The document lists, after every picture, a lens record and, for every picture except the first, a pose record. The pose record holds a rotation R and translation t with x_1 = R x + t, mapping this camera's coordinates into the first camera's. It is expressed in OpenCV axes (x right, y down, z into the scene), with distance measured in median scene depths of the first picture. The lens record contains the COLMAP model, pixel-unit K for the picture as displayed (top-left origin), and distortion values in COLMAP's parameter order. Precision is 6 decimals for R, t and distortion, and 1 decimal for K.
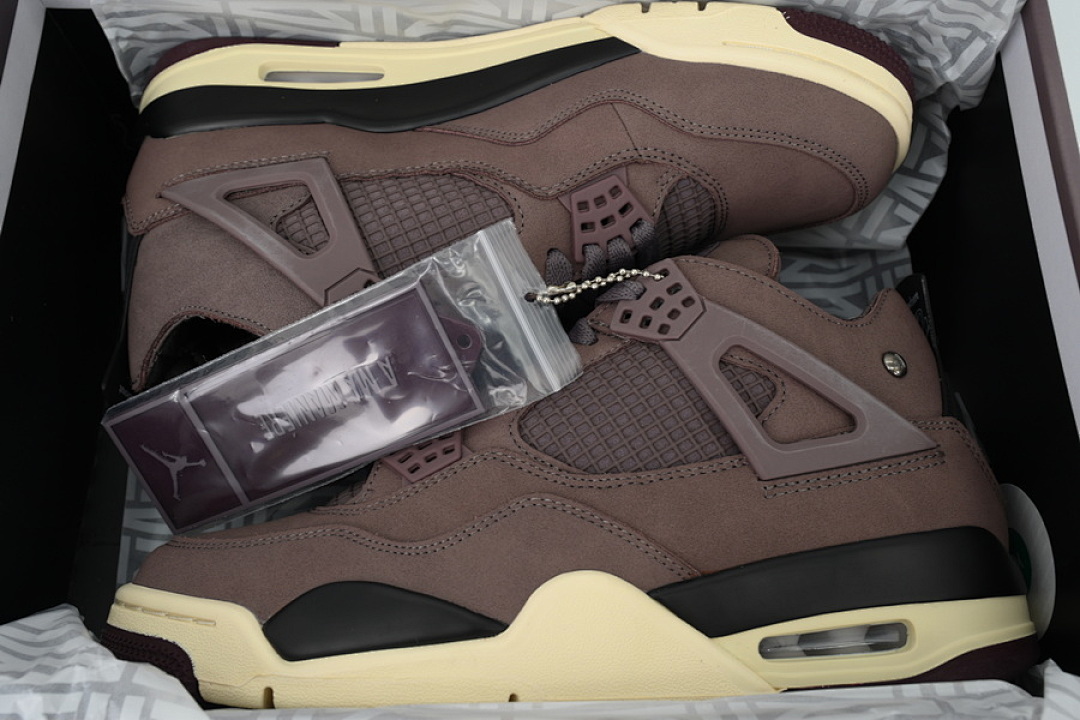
lens RADIAL K [[981.1, 0, 543.9], [0, 981.1, 355.2], [0, 0, 1]] dist [-0.012542, 0.000000]
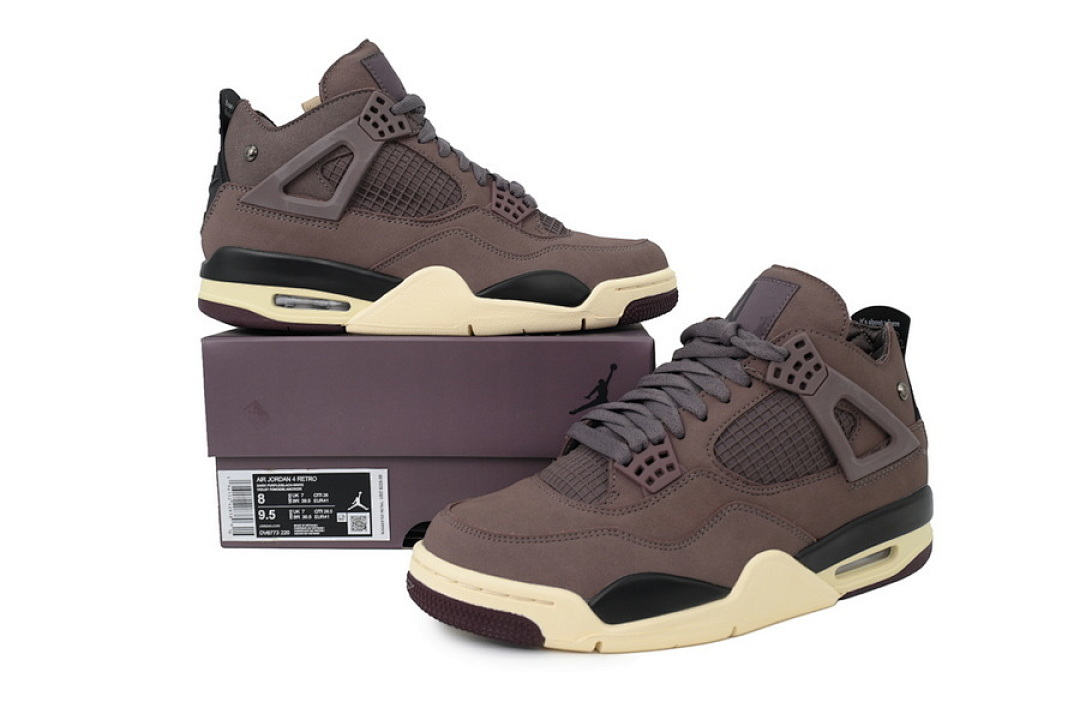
lens RADIAL K [[916.0, 0, 535.3], [0, 916.0, 353.6], [0, 0, 1]] dist [-0.055547, -0.003370]
pose [[0.921579, -0.031580, 0.386904, -0.835562], [-0.123181, 0.921385, 0.368615, -0.561389], [-0.368128, -0.387367, 0.845239, -0.034851]]
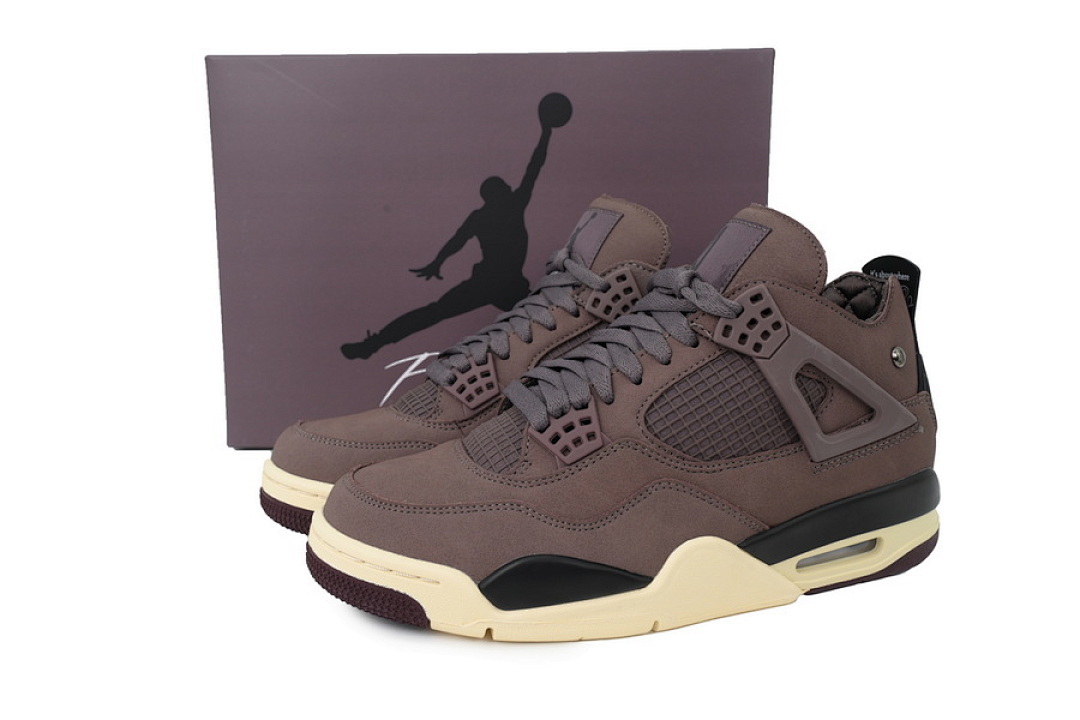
lens RADIAL K [[916.0, 0, 543.8], [0, 916.0, 364.6], [0, 0, 1]] dist [-0.055547, -0.003370]
pose [[0.967674, -0.027710, 0.250678, -0.469036], [-0.089871, 0.890812, 0.445395, -0.534102], [-0.235649, -0.453526, 0.859525, 0.012221]]
